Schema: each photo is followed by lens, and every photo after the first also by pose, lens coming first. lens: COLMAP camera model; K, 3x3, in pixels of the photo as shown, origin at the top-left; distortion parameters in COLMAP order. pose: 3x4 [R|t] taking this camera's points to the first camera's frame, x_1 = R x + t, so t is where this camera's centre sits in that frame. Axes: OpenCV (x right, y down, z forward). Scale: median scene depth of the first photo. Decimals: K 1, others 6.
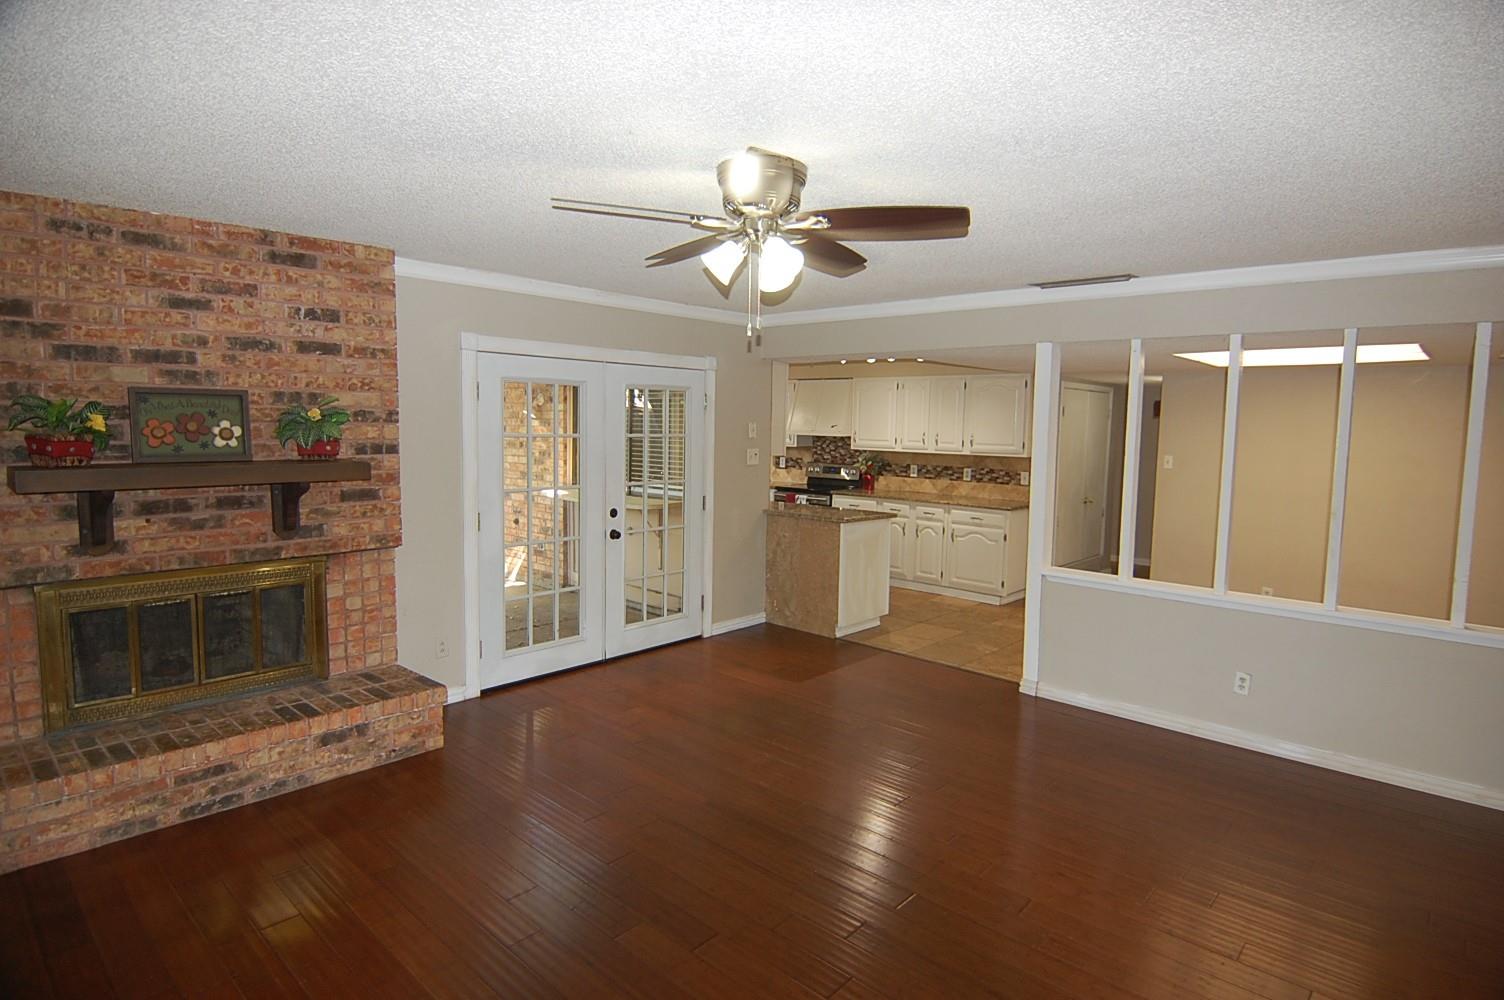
lens RADIAL K [[810.3, 0, 752.4], [0, 810.3, 498.5], [0, 0, 1]] dist [-0.014323, -0.002156]
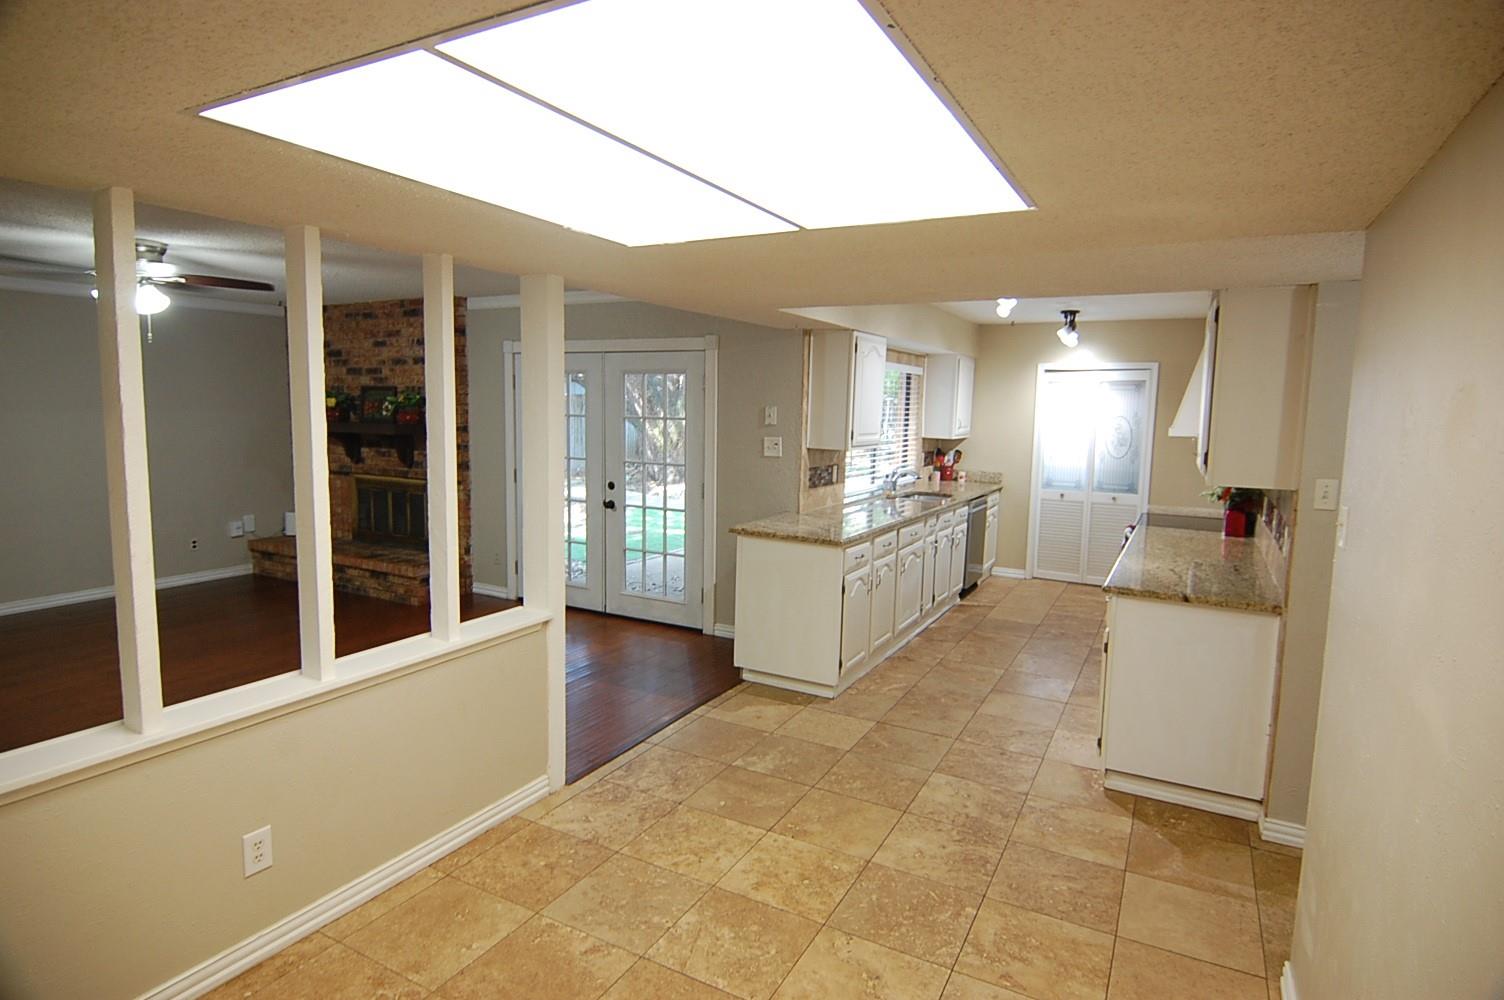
lens RADIAL K [[810.3, 0, 751.9], [0, 810.3, 496.9], [0, 0, 1]] dist [-0.014323, -0.002156]
pose [[0.239720, 0.100144, -0.965663, 1.462194], [-0.106367, 0.991387, 0.076407, -0.111670], [0.964998, 0.084399, 0.248308, 1.378900]]
